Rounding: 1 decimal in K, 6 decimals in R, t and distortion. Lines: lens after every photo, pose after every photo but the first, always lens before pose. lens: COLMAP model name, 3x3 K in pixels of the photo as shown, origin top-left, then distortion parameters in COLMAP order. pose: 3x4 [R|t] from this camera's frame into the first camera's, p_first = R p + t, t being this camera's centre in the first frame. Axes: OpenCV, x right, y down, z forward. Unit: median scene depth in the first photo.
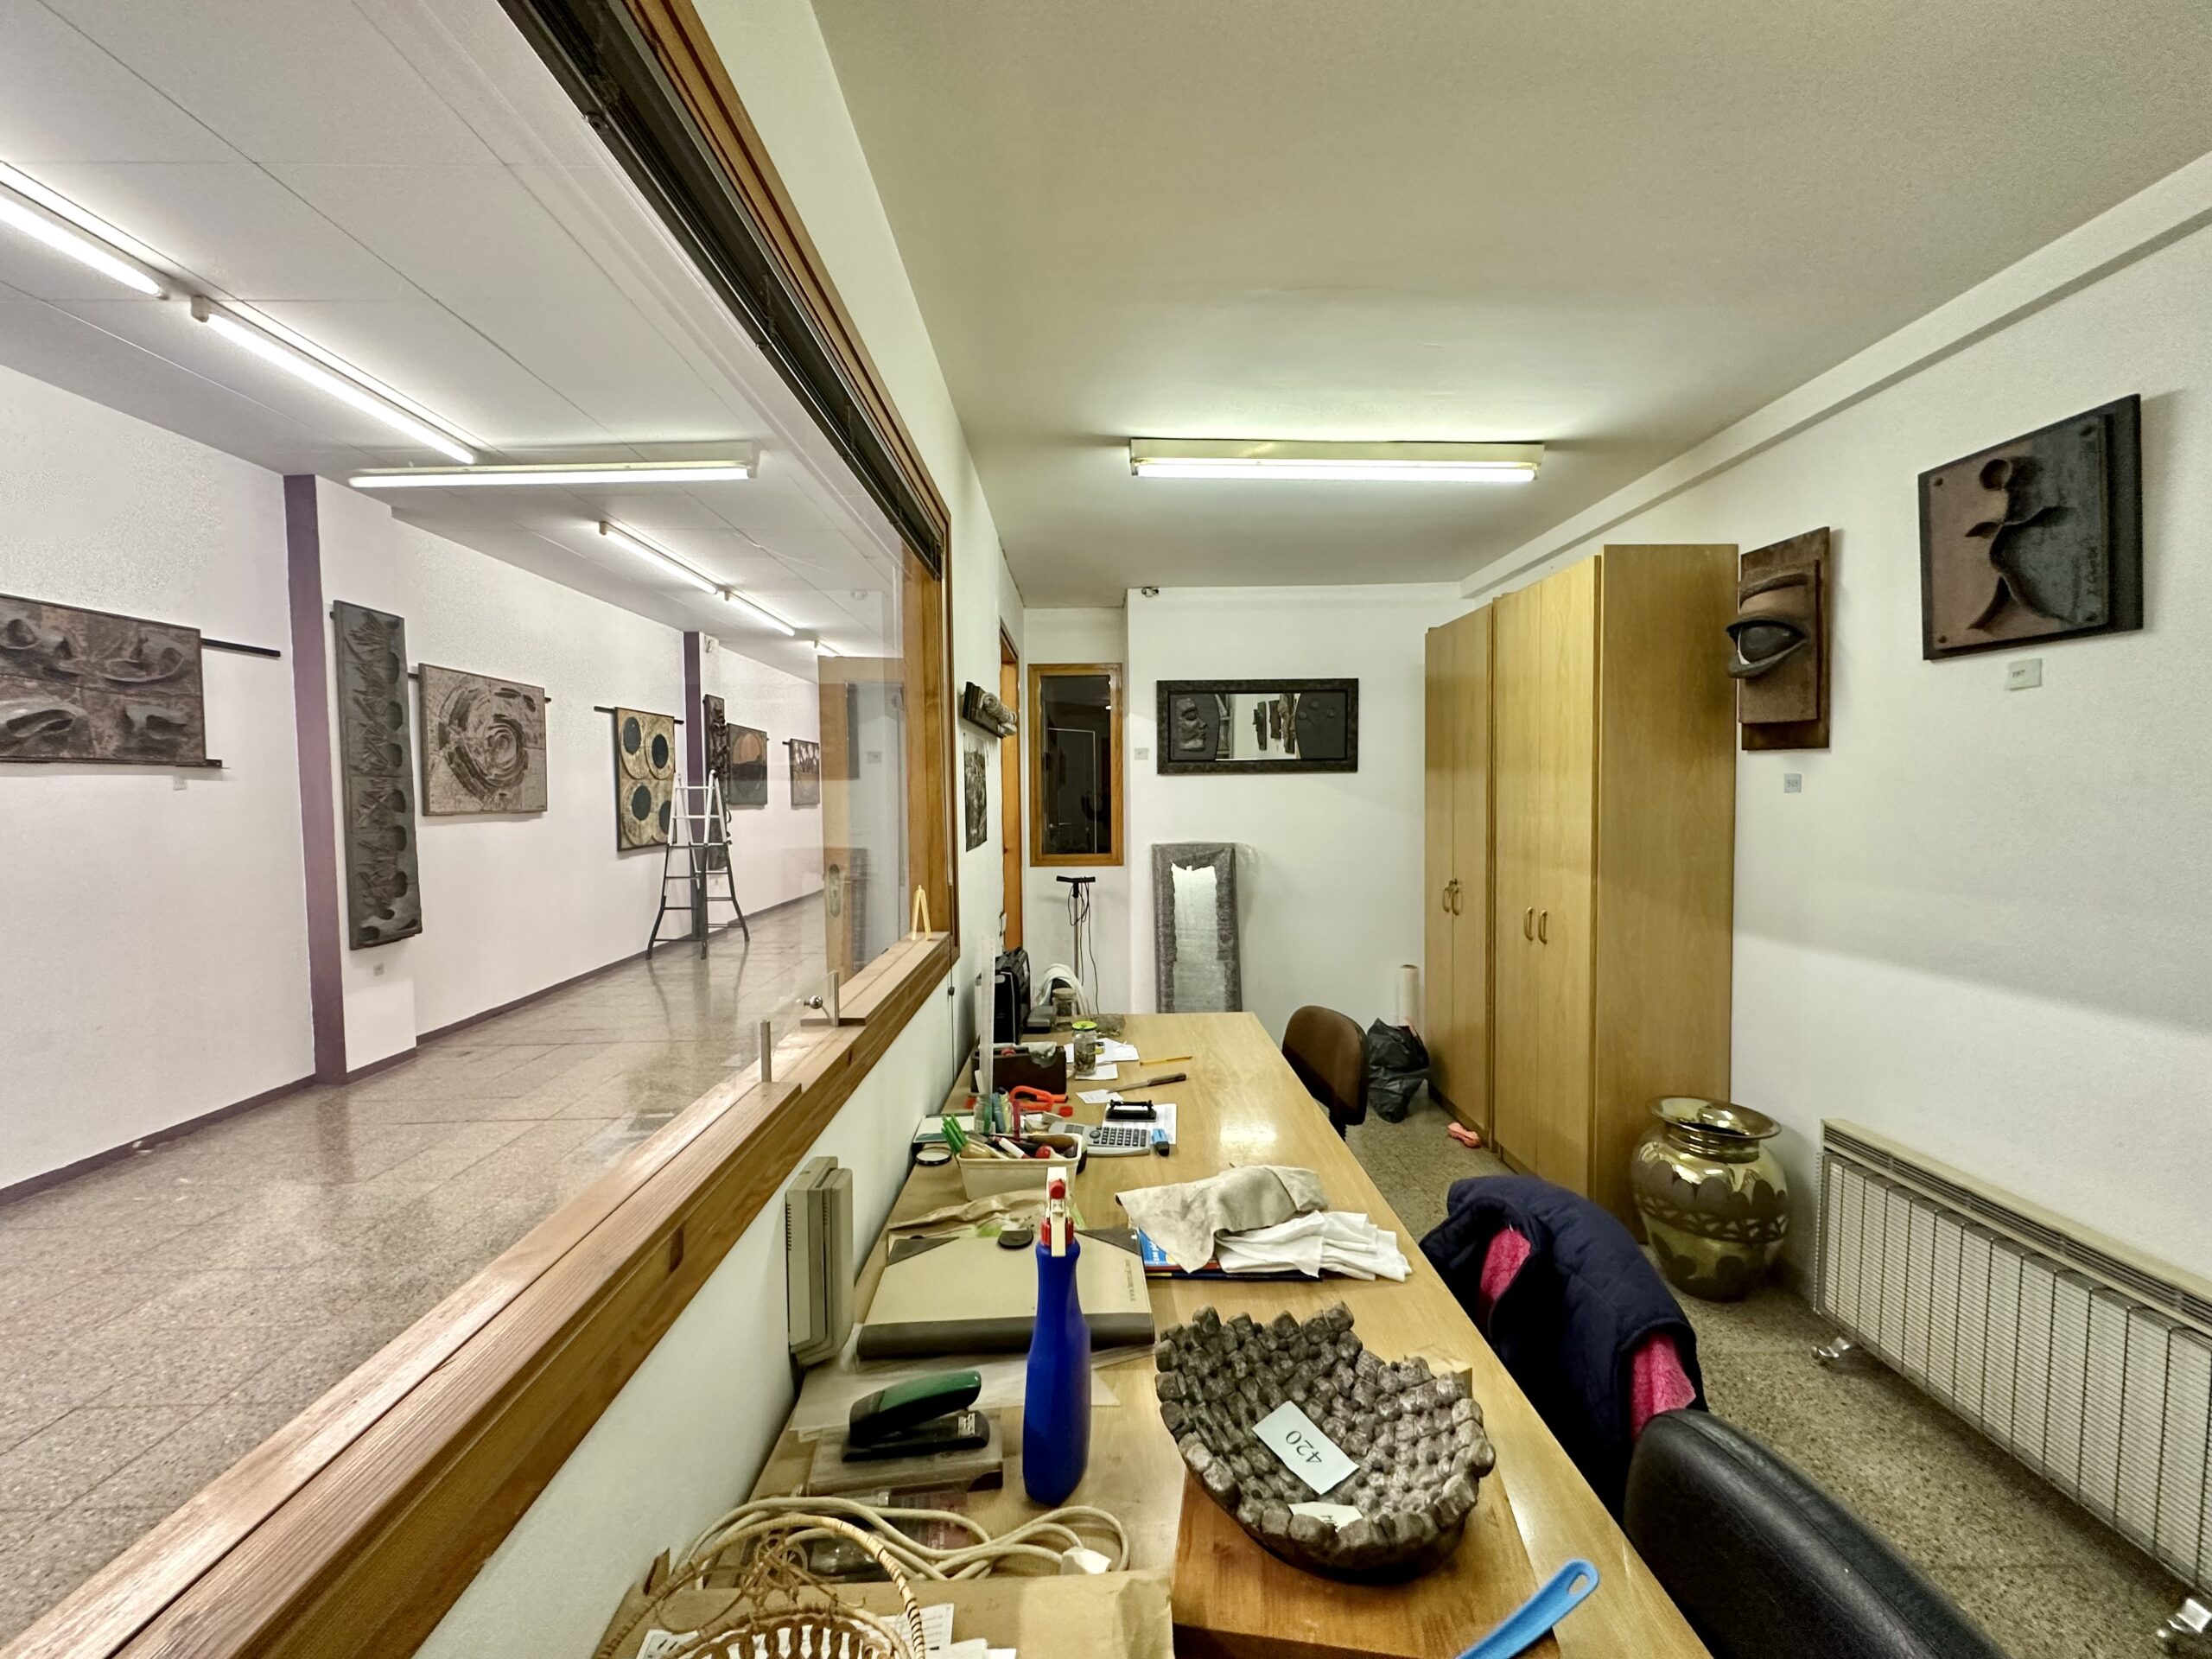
lens RADIAL K [[881.3, 0, 1104.1], [0, 881.3, 829.7], [0, 0, 1]] dist [-0.003469, 0.000710]
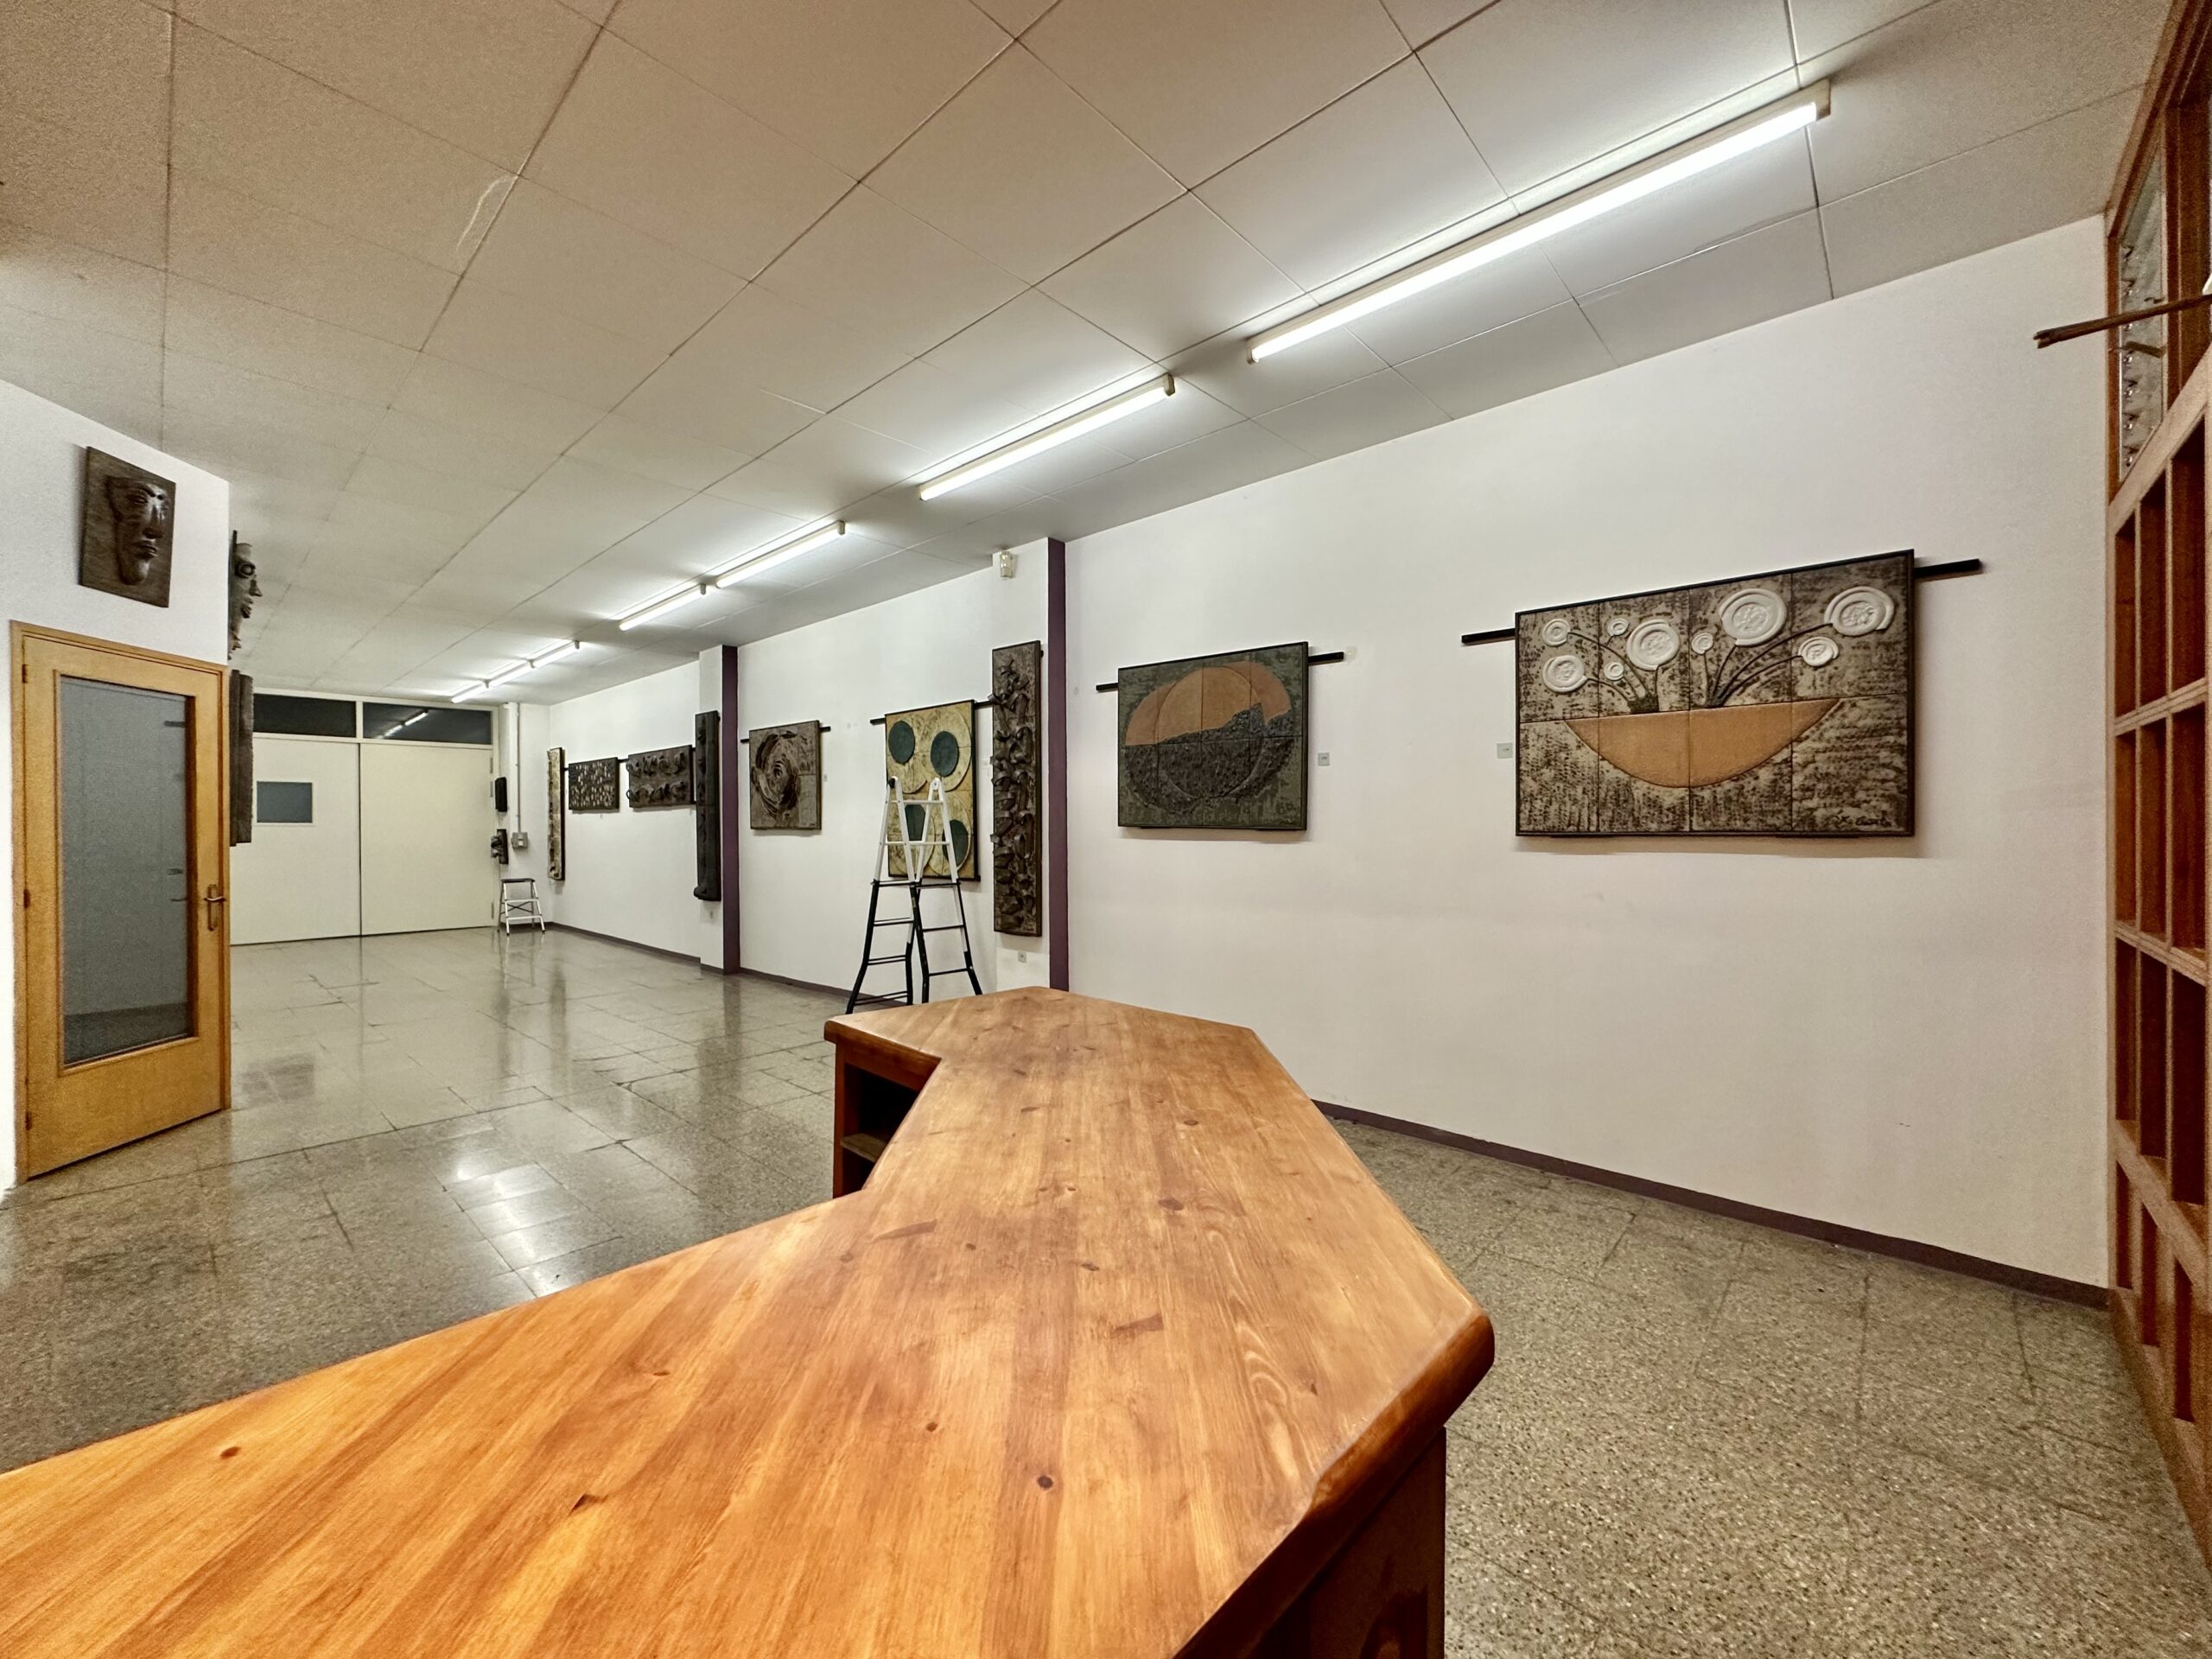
lens RADIAL K [[881.3, 0, 1104.1], [0, 881.3, 829.7], [0, 0, 1]] dist [-0.003469, 0.000710]
pose [[-0.691062, 0.015443, -0.722630, -0.099873], [-0.019449, 0.999012, 0.039949, -0.101171], [0.722534, 0.041661, -0.690079, 2.860311]]
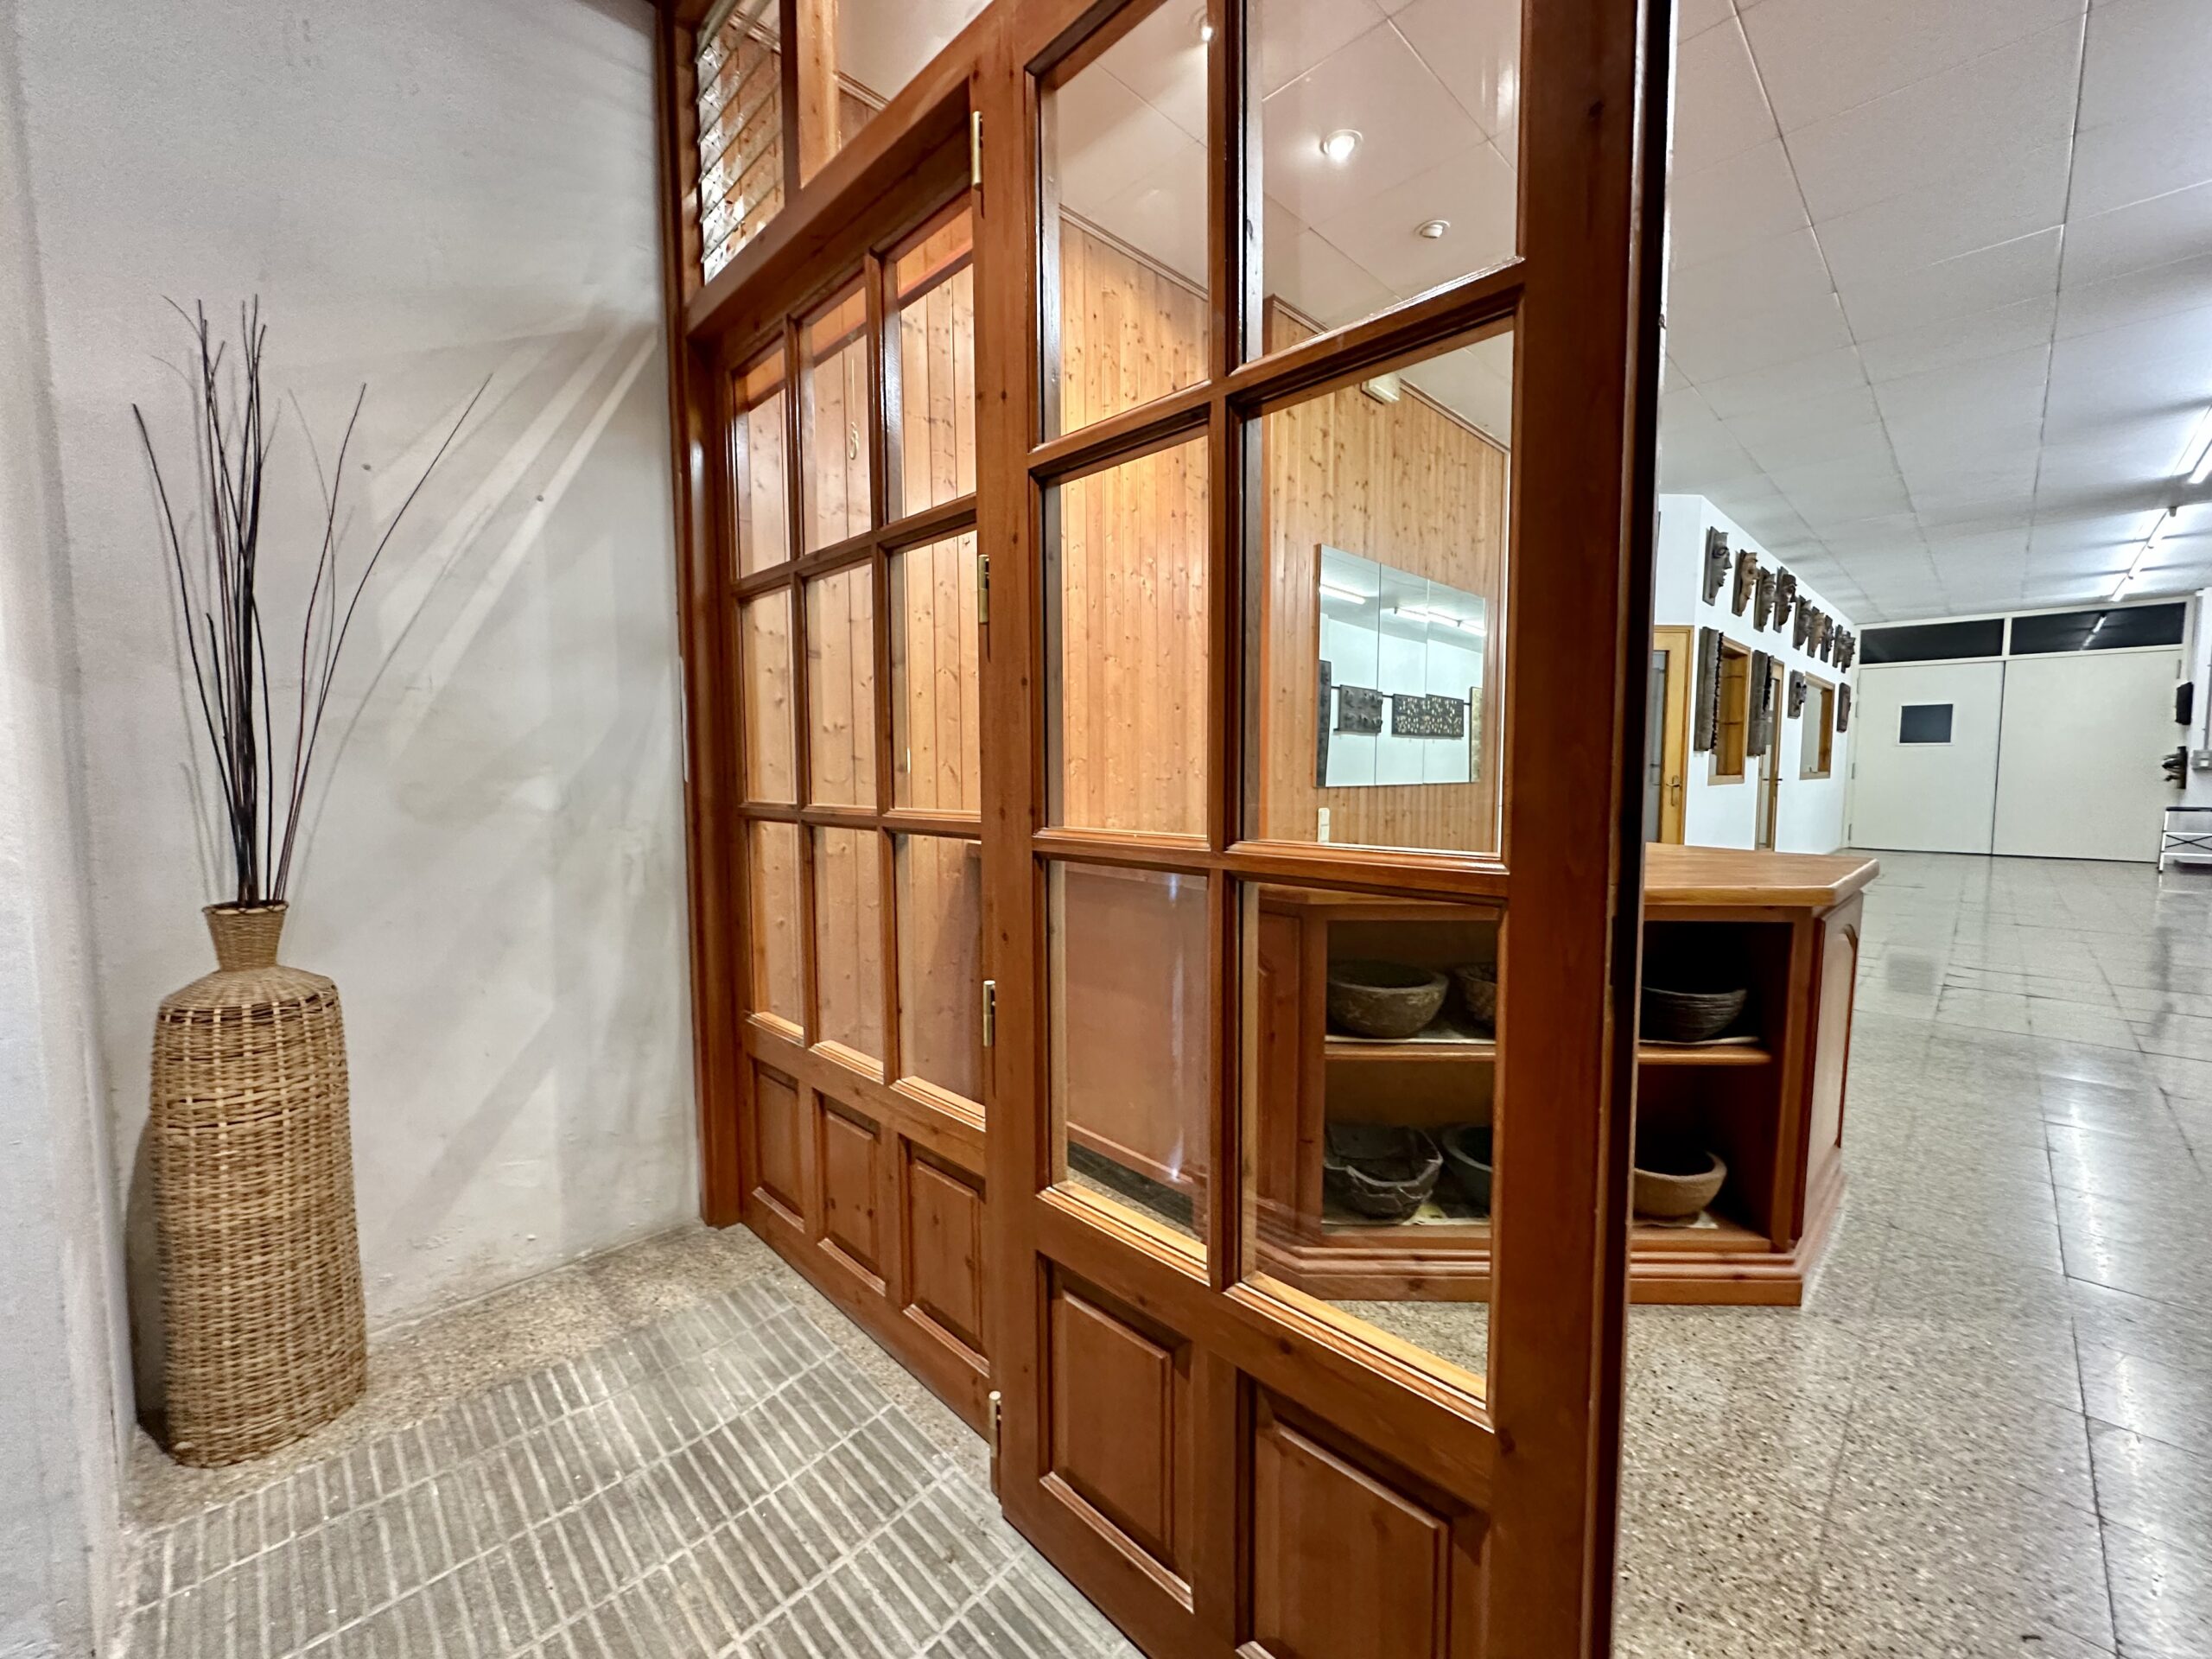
lens RADIAL K [[881.3, 0, 1104.1], [0, 881.3, 829.7], [0, 0, 1]] dist [-0.003469, 0.000710]
pose [[-0.686724, -0.041169, 0.725752, -0.505656], [0.040642, 0.994659, 0.094879, -0.071659], [-0.725781, 0.094652, -0.681383, 3.150516]]
